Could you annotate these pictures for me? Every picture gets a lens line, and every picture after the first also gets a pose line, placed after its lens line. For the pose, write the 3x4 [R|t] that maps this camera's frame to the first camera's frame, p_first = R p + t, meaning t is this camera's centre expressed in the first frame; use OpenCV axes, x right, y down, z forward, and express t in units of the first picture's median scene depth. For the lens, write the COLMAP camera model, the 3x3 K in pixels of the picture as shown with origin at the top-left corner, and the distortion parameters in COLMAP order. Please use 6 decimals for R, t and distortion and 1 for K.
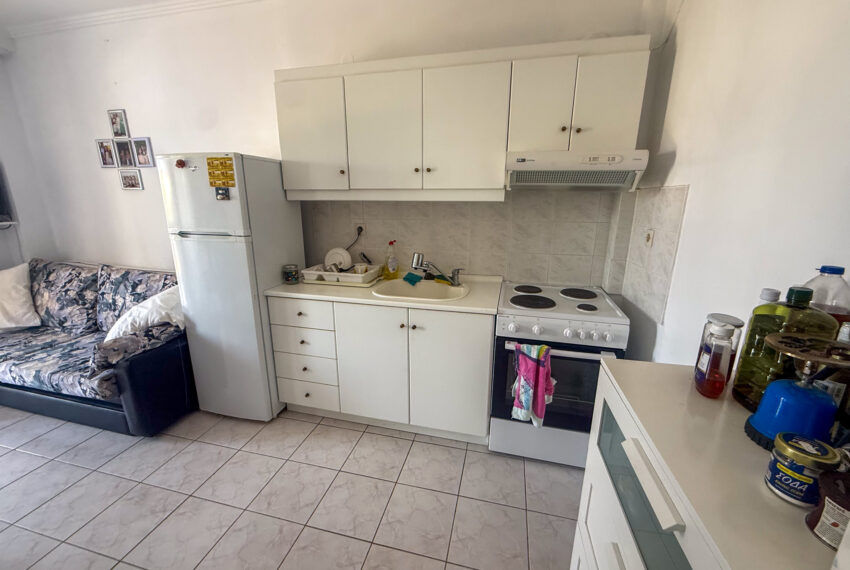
lens RADIAL K [[337.6, 0, 423.4], [0, 337.6, 287.2], [0, 0, 1]] dist [-0.001310, 0.000271]
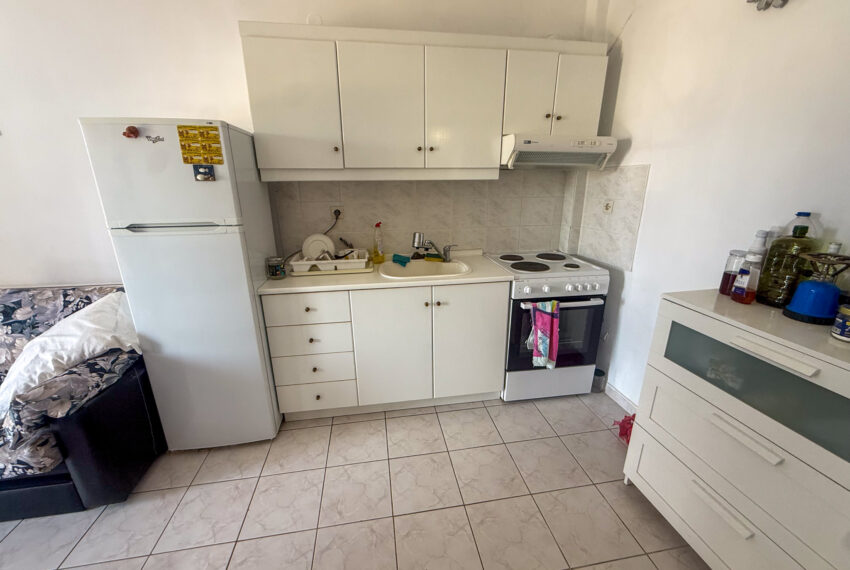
lens RADIAL K [[337.6, 0, 423.4], [0, 337.6, 287.0], [0, 0, 1]] dist [-0.001310, 0.000271]
pose [[0.917830, -0.128481, 0.375608, -0.447219], [0.111627, 0.991530, 0.066395, -0.005472], [-0.380957, -0.019011, 0.924397, 0.063107]]
